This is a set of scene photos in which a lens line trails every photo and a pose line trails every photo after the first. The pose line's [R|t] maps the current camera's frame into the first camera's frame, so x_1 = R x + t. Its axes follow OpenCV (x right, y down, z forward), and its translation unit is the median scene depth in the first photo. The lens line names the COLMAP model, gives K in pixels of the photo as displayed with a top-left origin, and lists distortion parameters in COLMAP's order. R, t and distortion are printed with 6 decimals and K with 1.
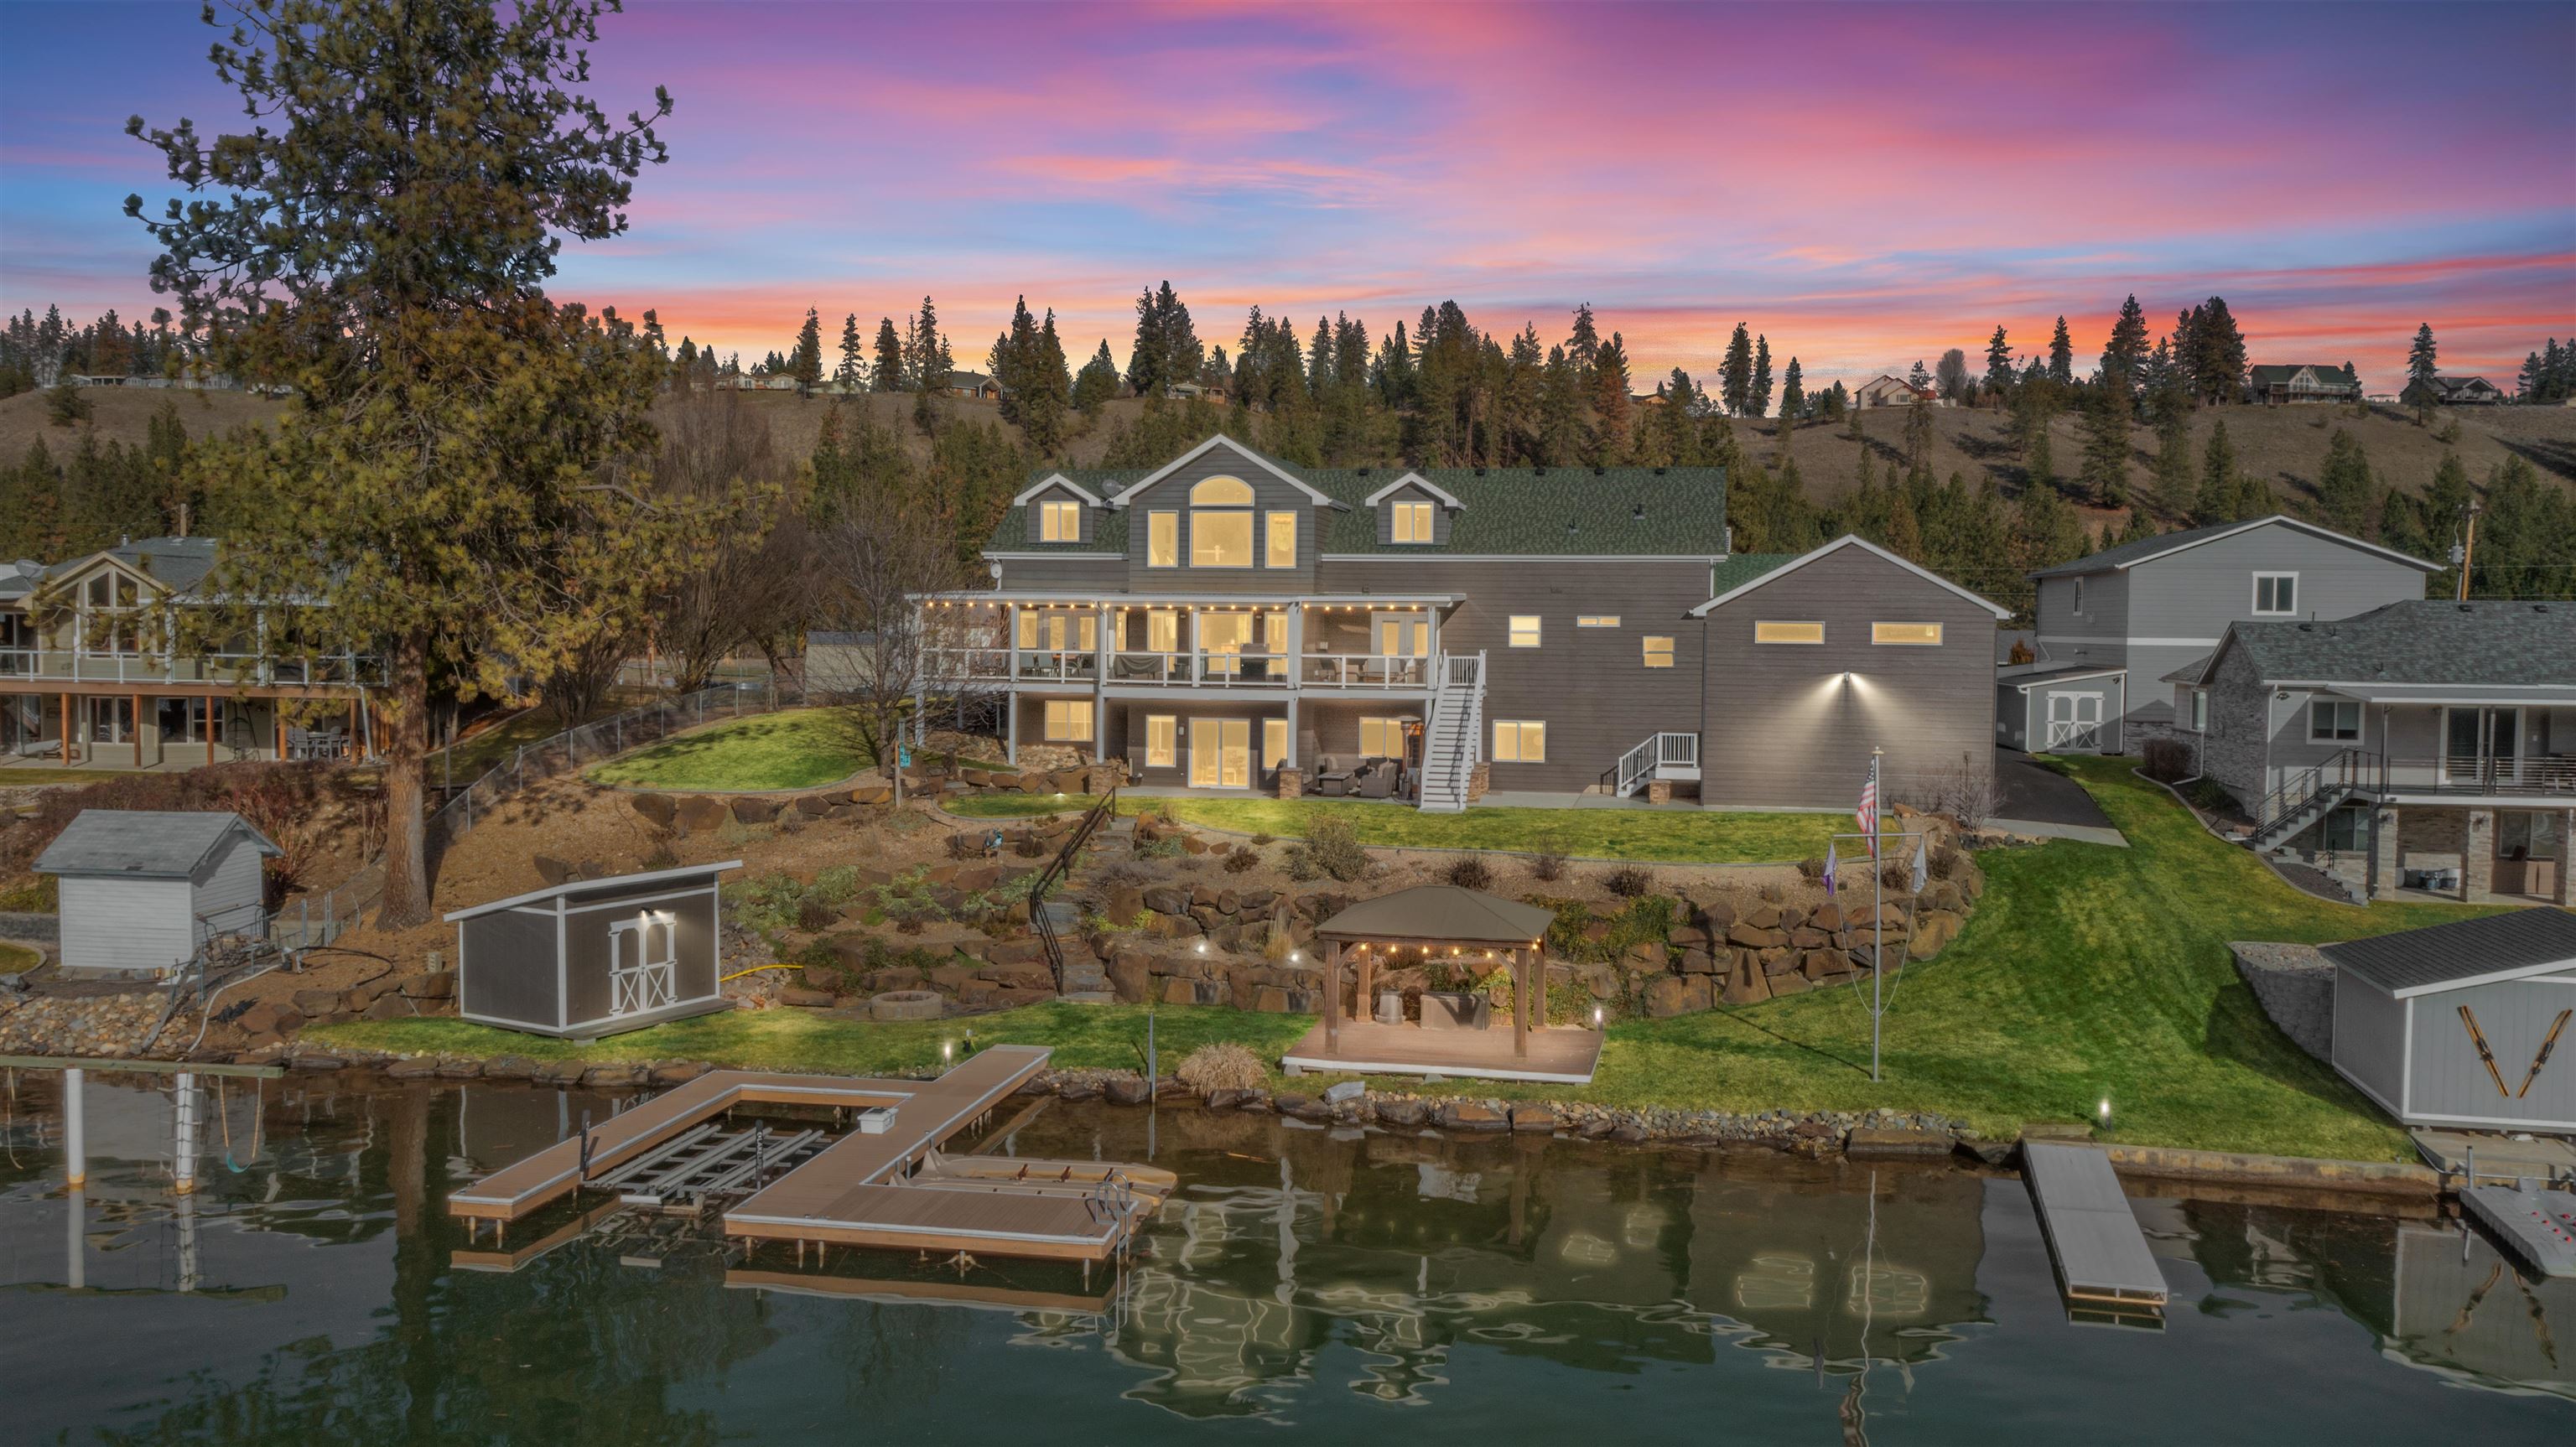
lens RADIAL K [[2126.1, 0, 1297.2], [0, 2126.1, 716.0], [0, 0, 1]] dist [-0.002789, -0.006625]
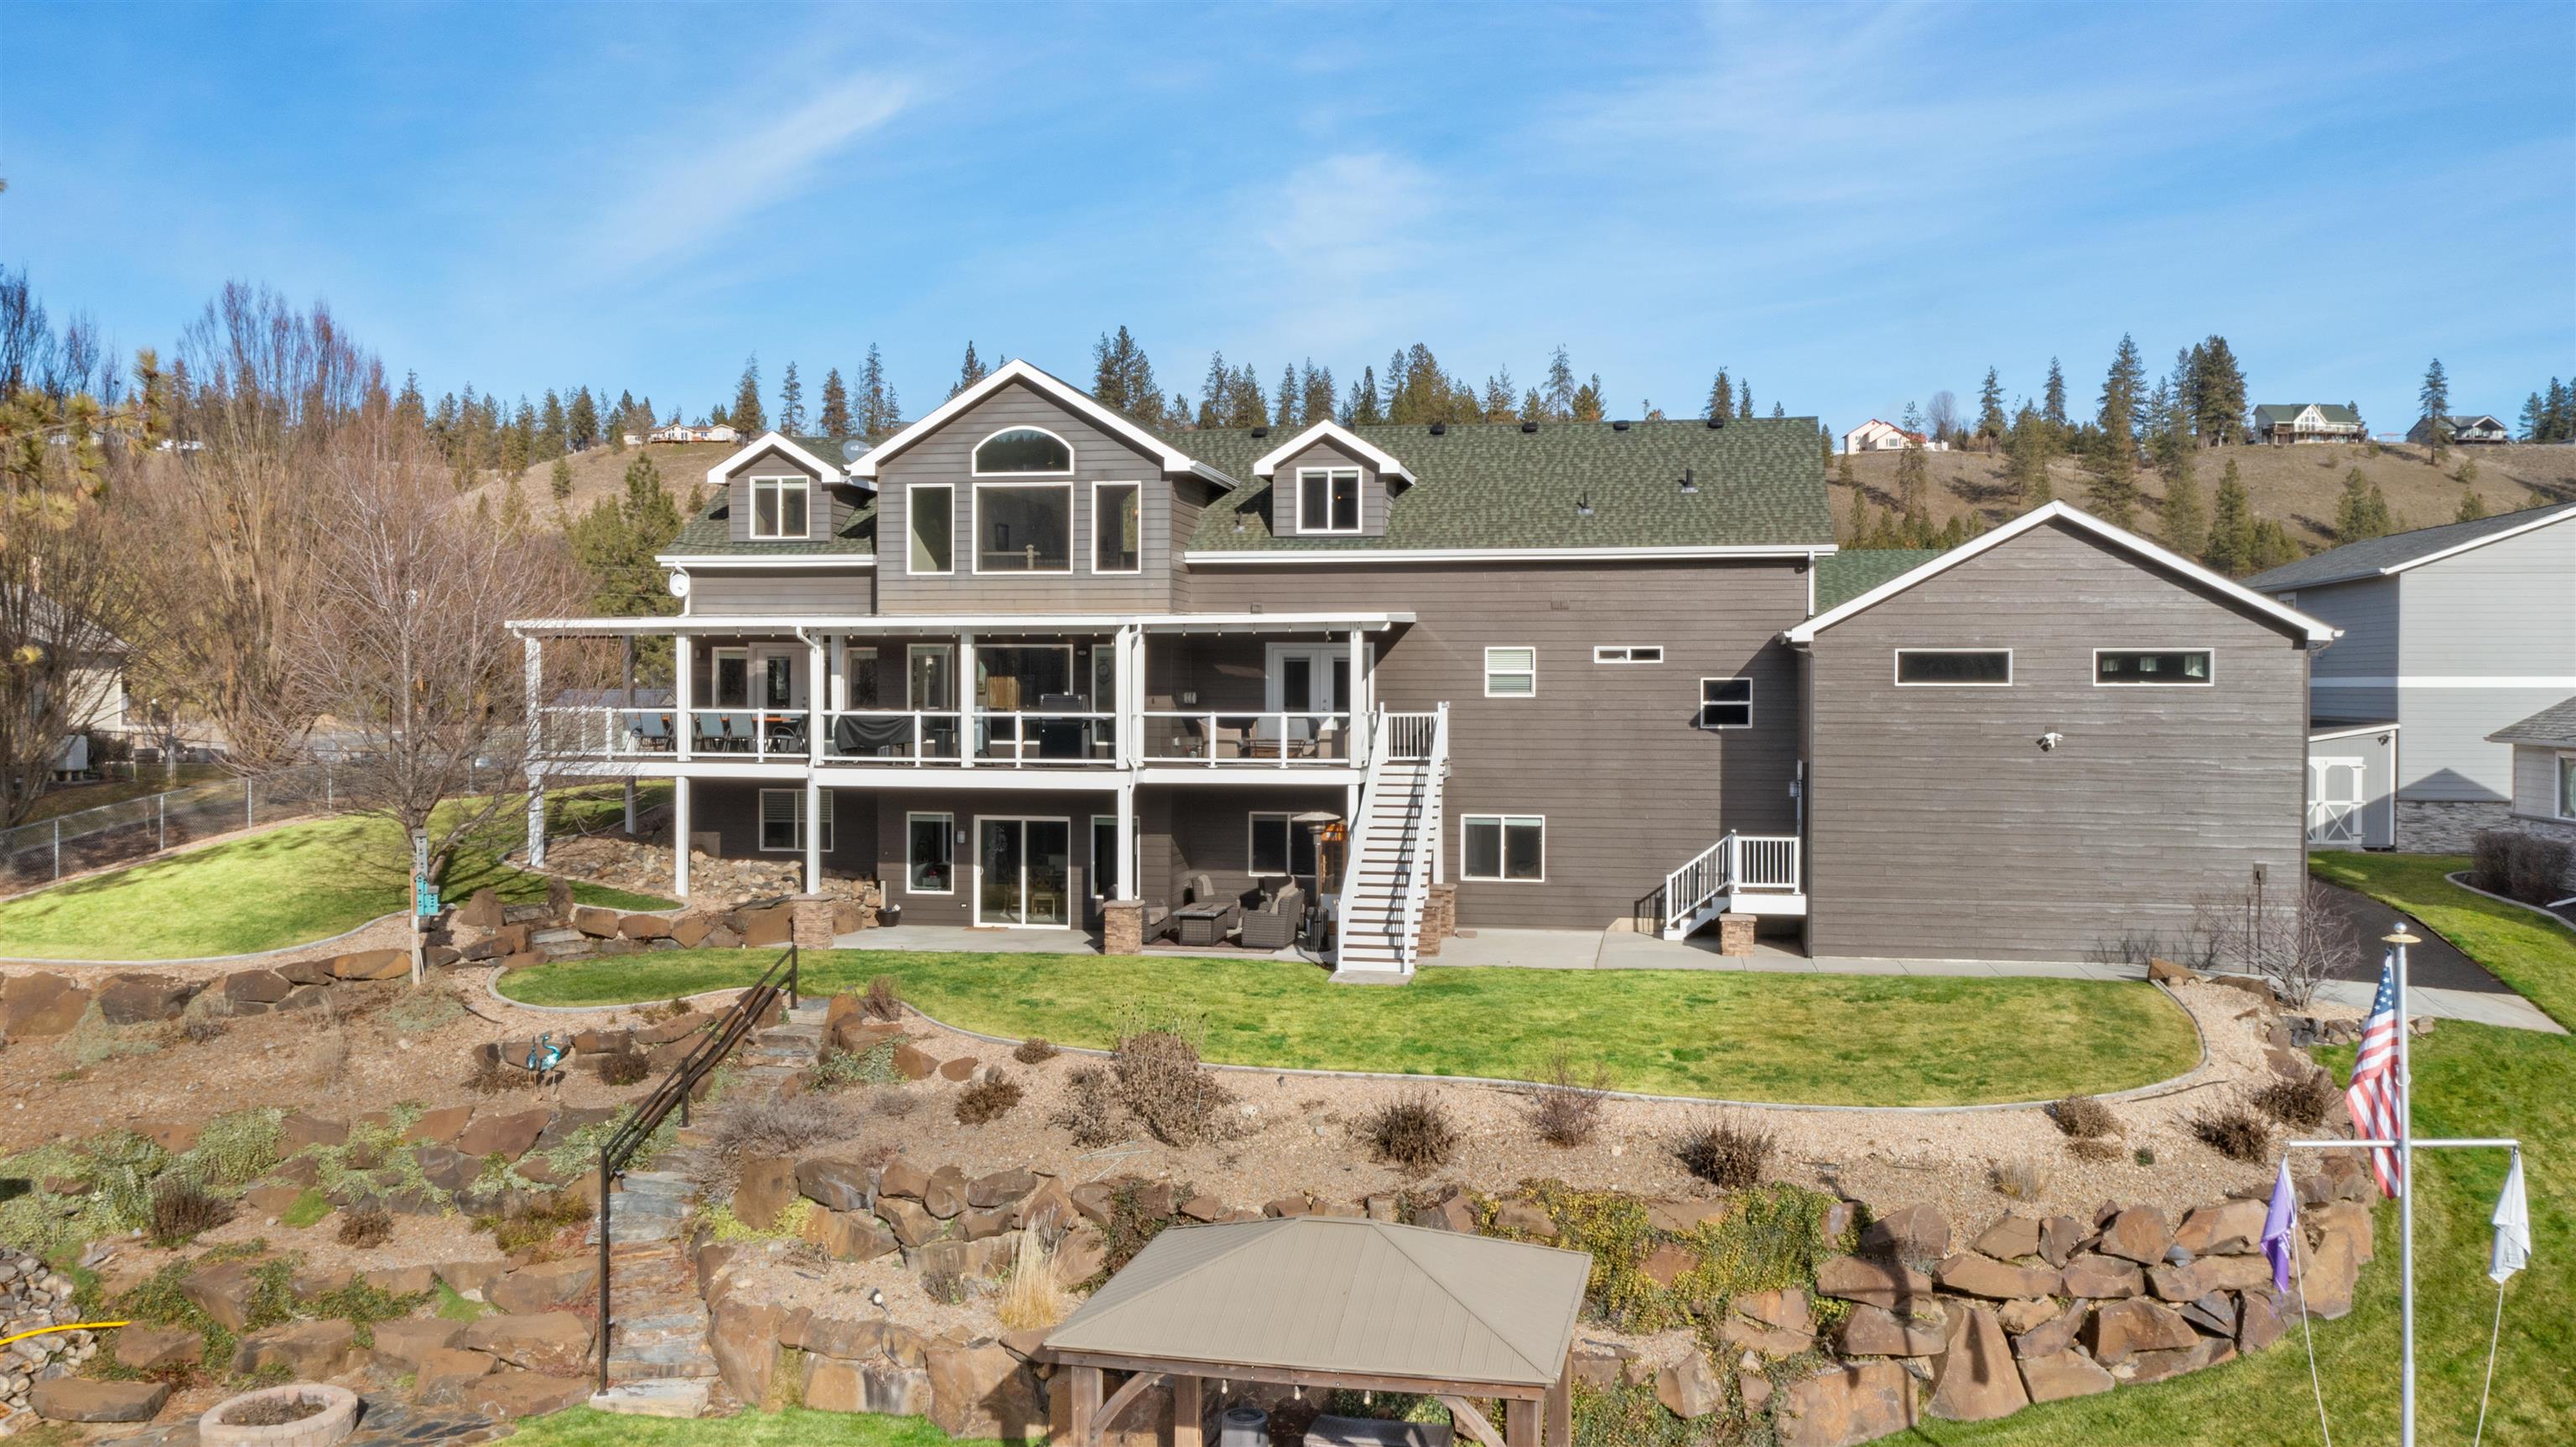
lens RADIAL K [[2126.1, 0, 1297.2], [0, 2126.1, 716.0], [0, 0, 1]] dist [-0.002789, -0.006625]
pose [[0.999902, -0.009243, 0.010533, 0.039625], [0.009538, 0.999552, -0.028369, -0.010187], [-0.010266, 0.028467, 0.999542, 0.393366]]
